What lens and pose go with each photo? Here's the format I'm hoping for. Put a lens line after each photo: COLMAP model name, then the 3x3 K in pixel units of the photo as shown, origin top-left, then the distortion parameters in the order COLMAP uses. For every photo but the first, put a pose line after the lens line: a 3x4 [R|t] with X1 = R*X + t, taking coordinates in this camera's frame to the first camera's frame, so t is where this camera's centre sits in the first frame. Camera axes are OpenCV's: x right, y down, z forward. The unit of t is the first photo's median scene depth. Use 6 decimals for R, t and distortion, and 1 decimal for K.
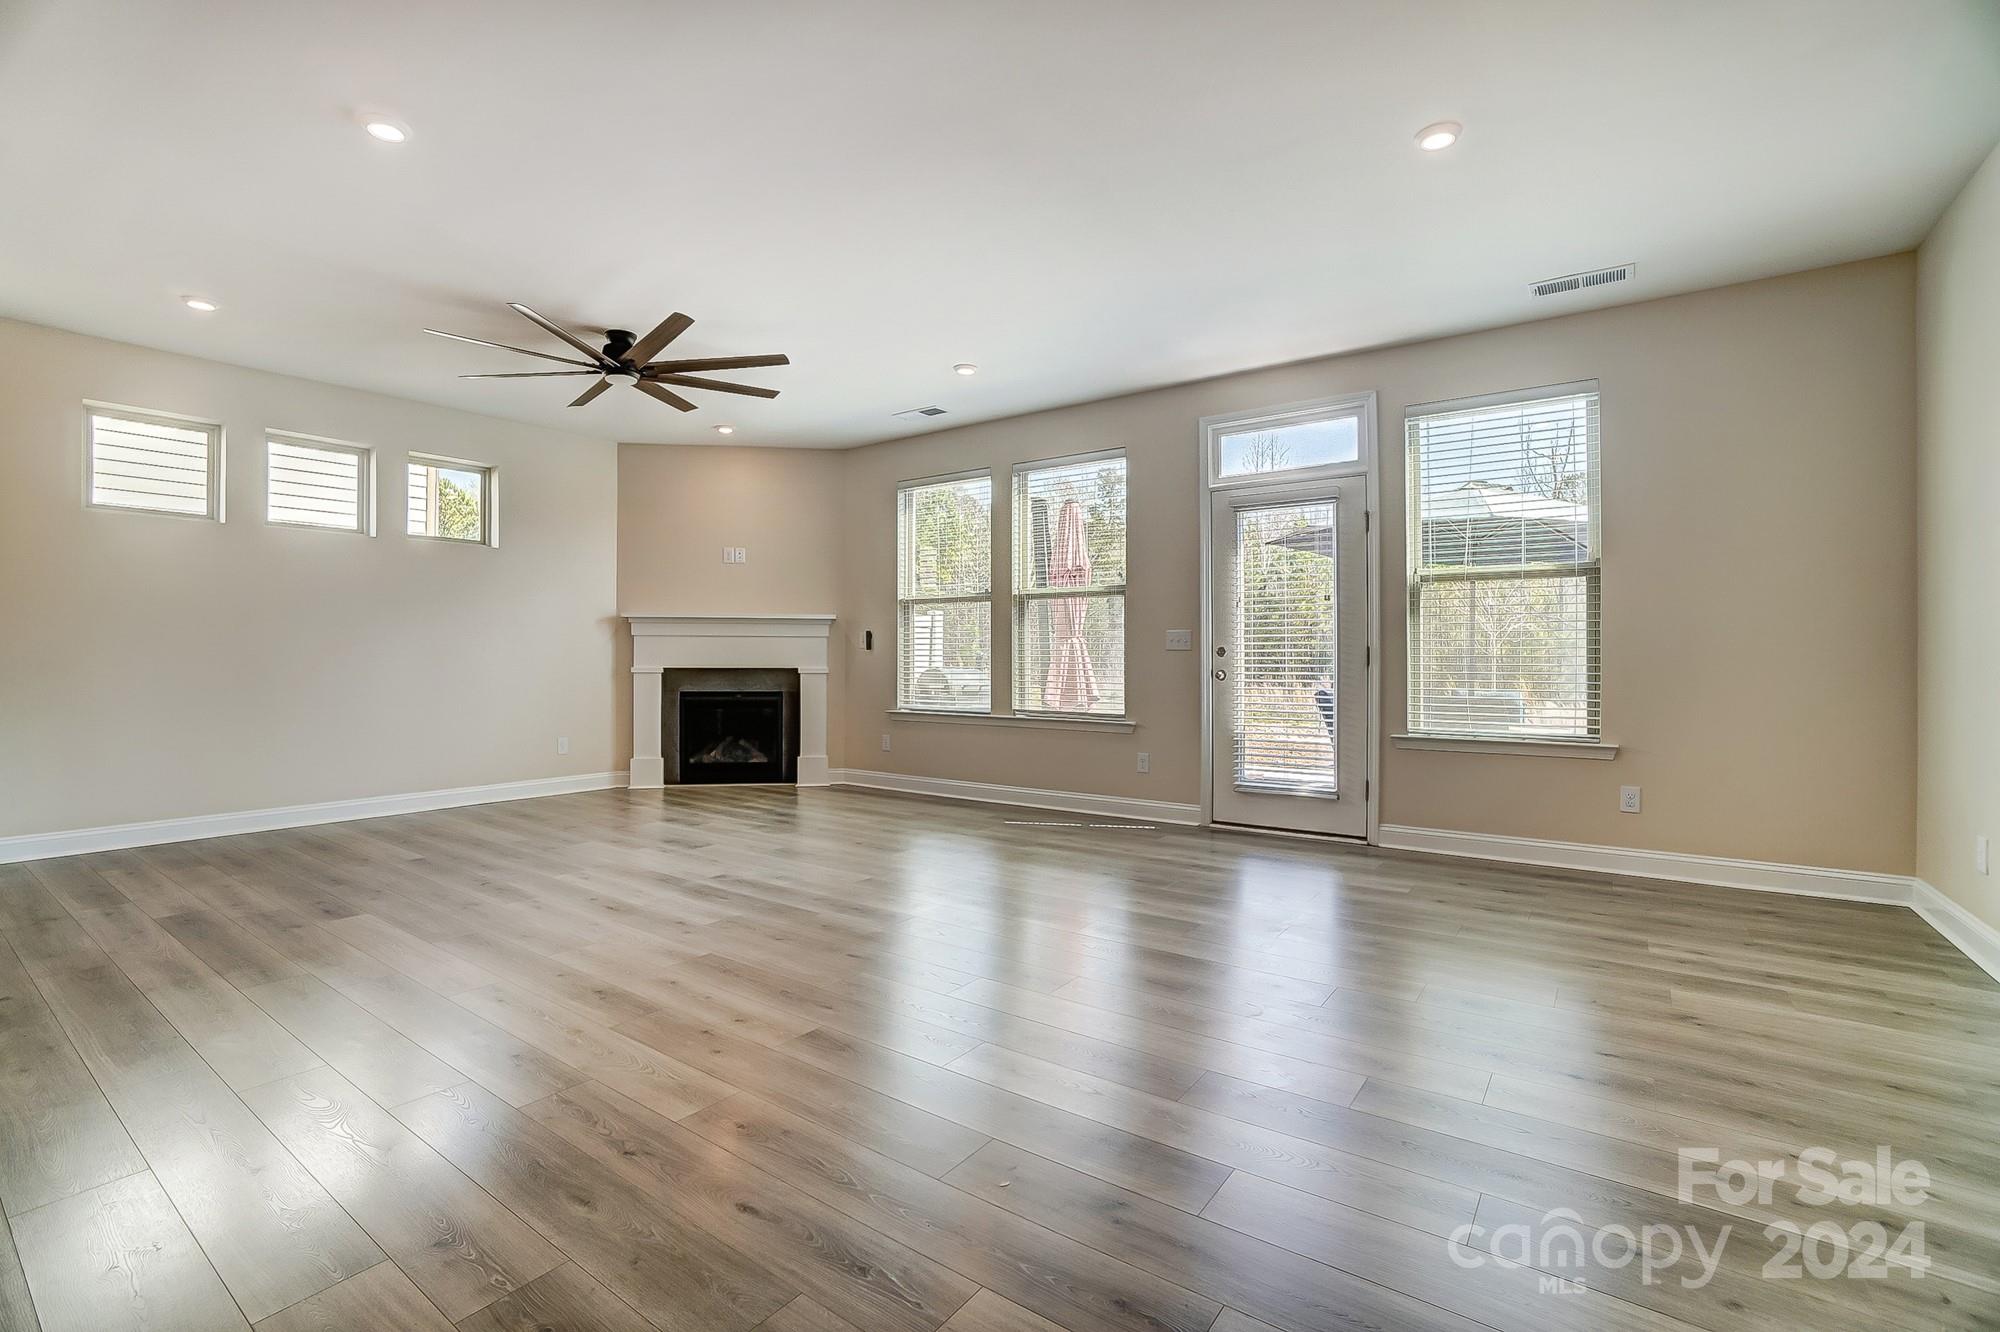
lens RADIAL K [[891.2, 0, 992.4], [0, 891.2, 658.8], [0, 0, 1]] dist [-0.062767, 0.022556]
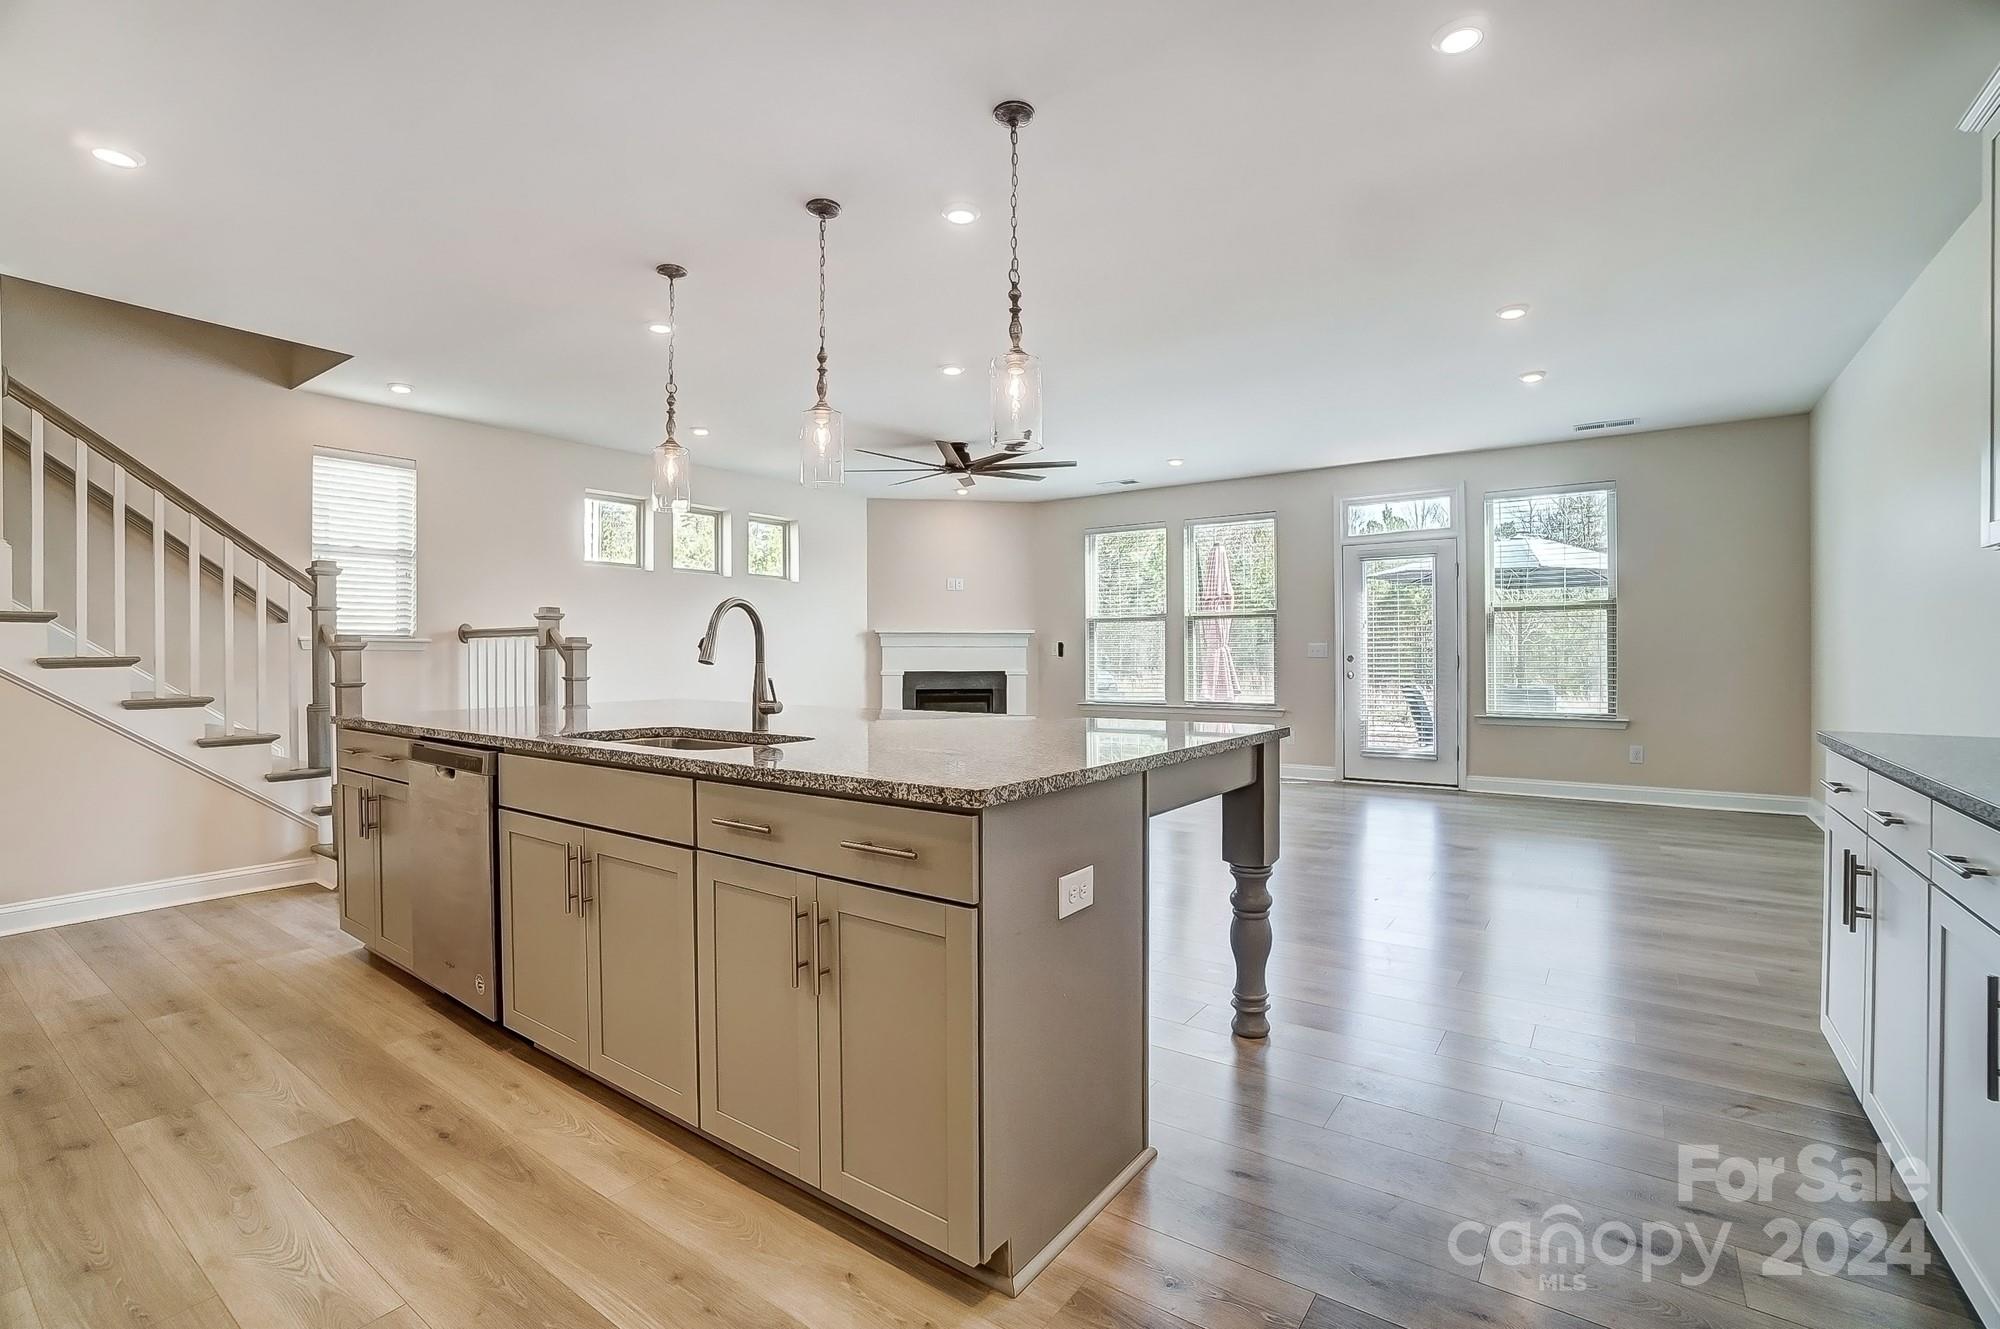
lens RADIAL K [[891.2, 0, 992.4], [0, 891.2, 657.3], [0, 0, 1]] dist [-0.062767, 0.022556]
pose [[0.999984, -0.004631, 0.003159, -0.290829], [0.004630, 0.999989, 0.000465, -0.012091], [-0.003161, -0.000451, 0.999995, -0.377166]]
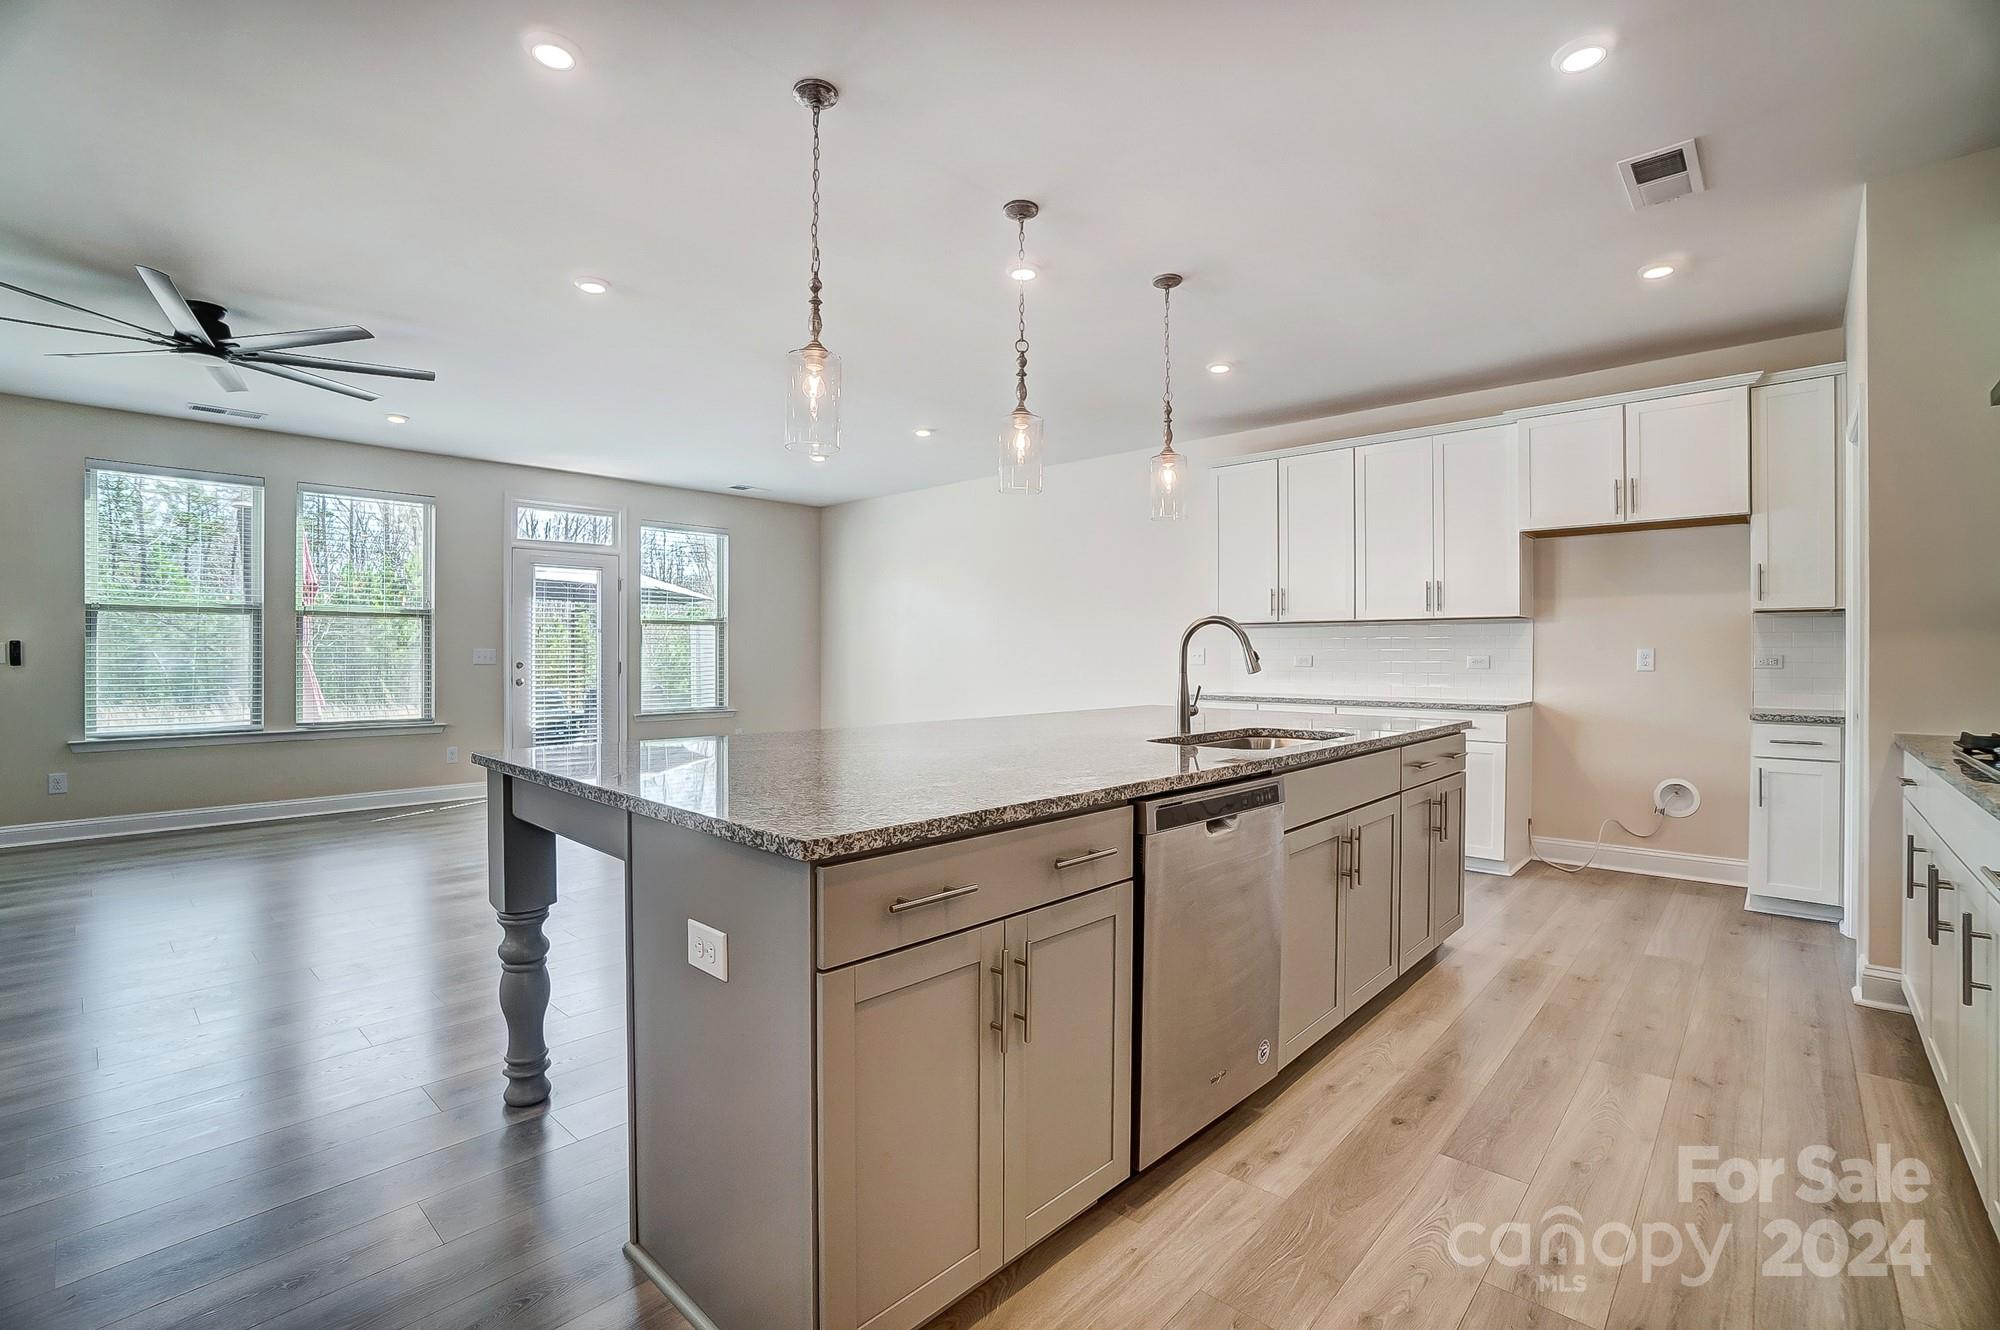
lens RADIAL K [[890.8, 0, 984.2], [0, 890.8, 656.5], [0, 0, 1]] dist [-0.058214, 0.023858]
pose [[0.127810, -0.003882, 0.991791, -0.905599], [0.003759, 0.999987, 0.003430, -0.020926], [-0.991792, 0.003289, 0.127823, 0.104556]]
